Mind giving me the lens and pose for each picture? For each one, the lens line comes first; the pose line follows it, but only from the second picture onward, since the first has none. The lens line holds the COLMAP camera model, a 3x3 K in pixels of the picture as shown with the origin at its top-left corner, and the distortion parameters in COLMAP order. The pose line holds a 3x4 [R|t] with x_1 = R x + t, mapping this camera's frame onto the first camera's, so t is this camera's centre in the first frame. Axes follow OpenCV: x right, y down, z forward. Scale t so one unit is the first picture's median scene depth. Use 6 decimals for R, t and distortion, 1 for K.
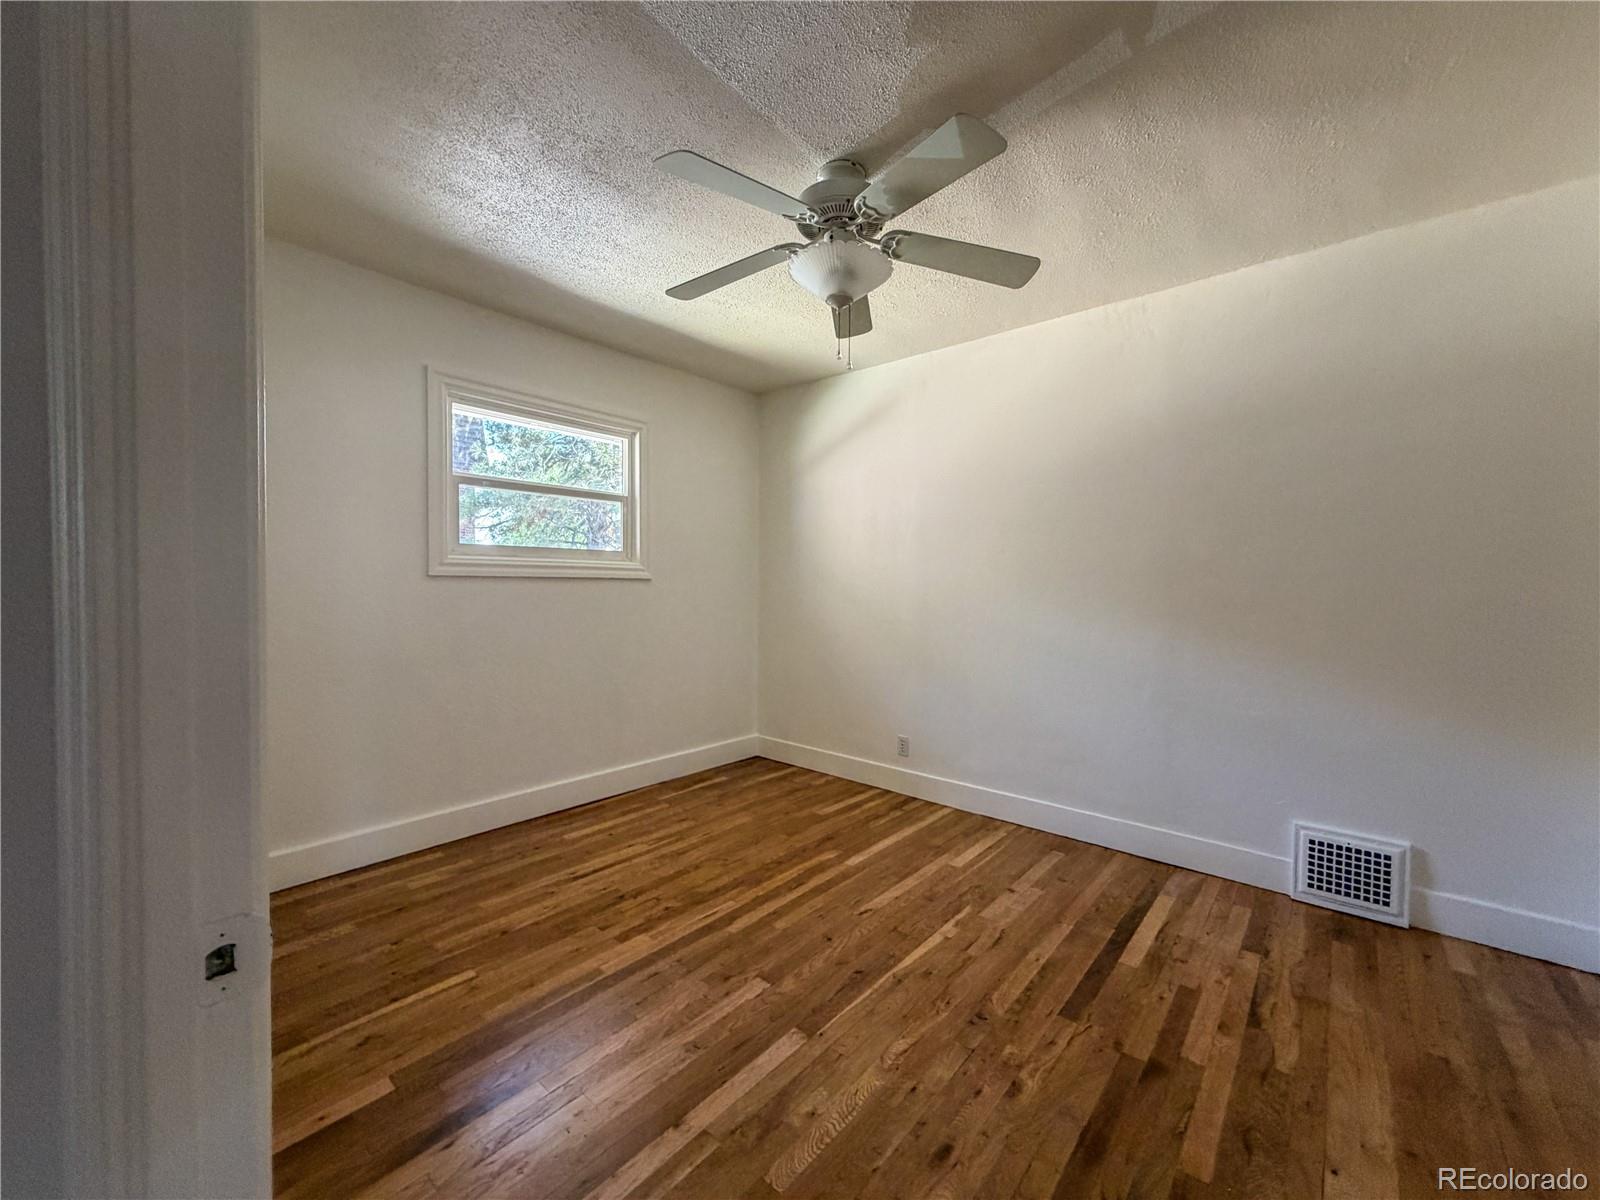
lens RADIAL K [[640.6, 0, 798.4], [0, 640.6, 598.5], [0, 0, 1]] dist [-0.000566, 0.000529]
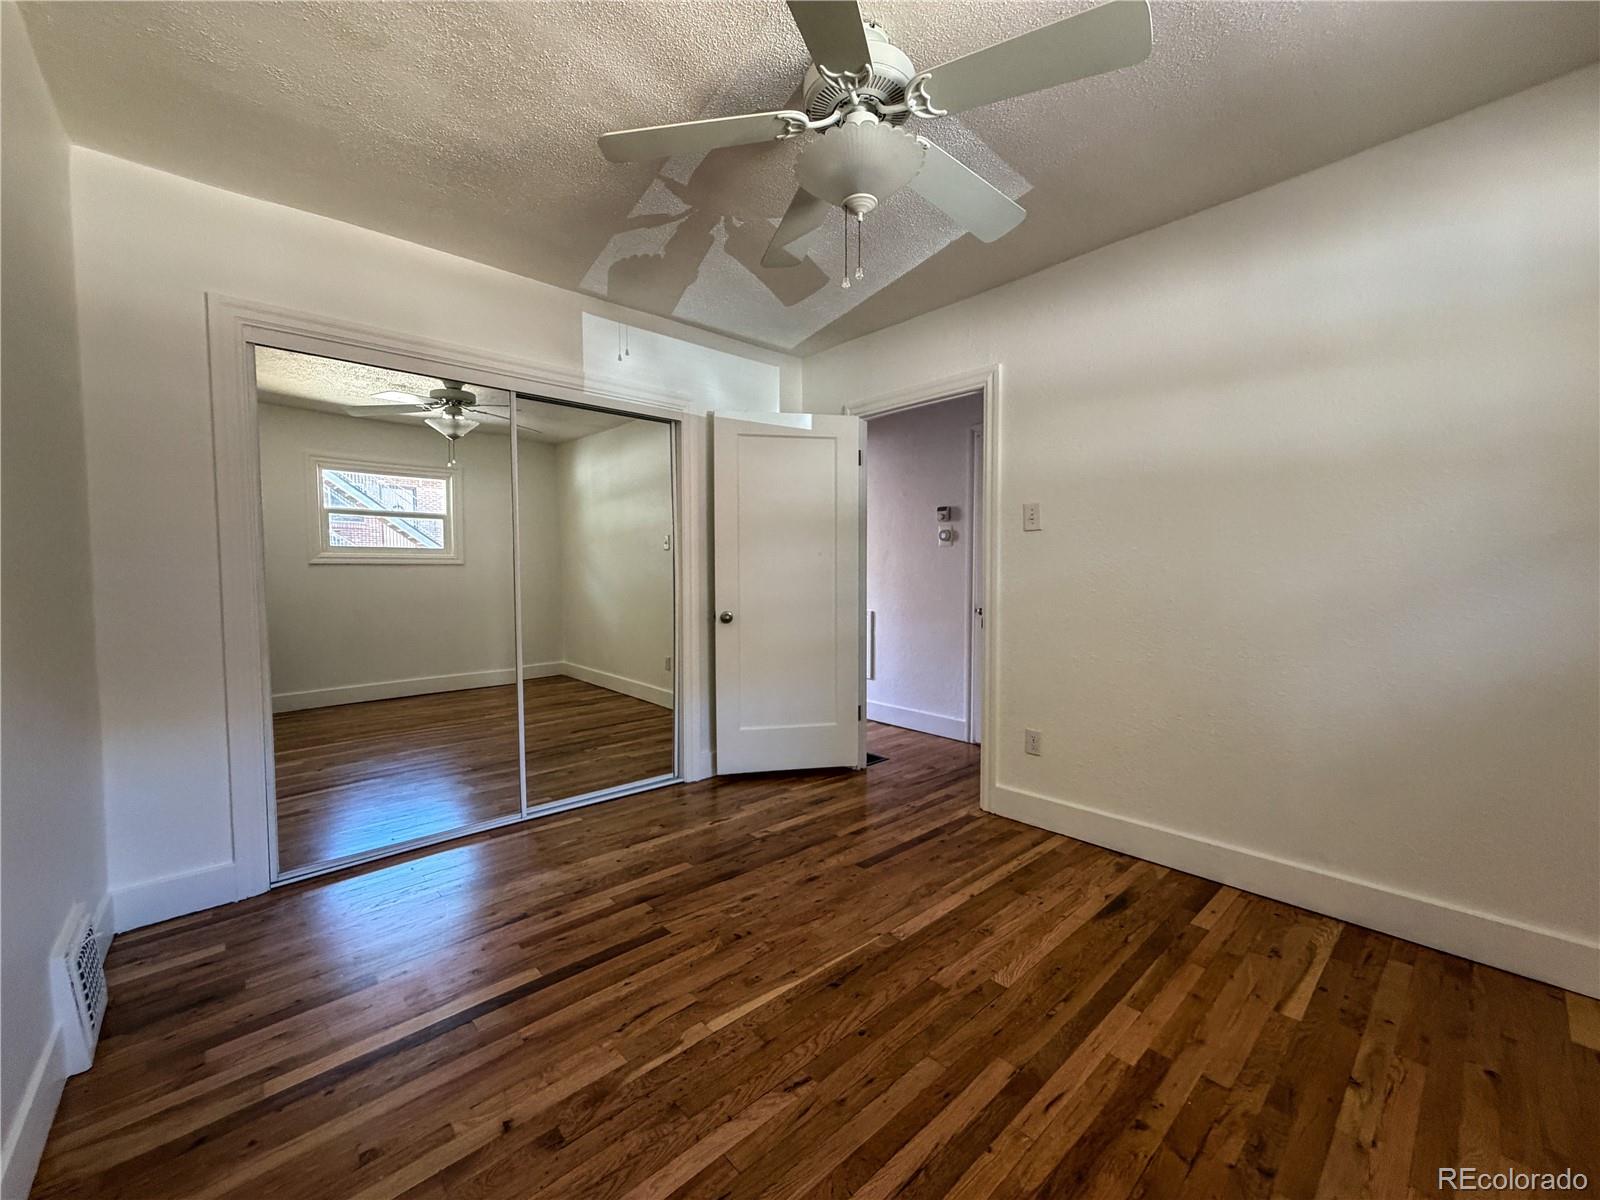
lens RADIAL K [[640.6, 0, 800.7], [0, 640.6, 599.5], [0, 0, 1]] dist [-0.000566, 0.000529]
pose [[-0.992739, -0.007051, 0.120084, 0.035816], [0.000742, 0.997903, 0.064724, -0.020847], [-0.120289, 0.064343, -0.990652, 1.876331]]
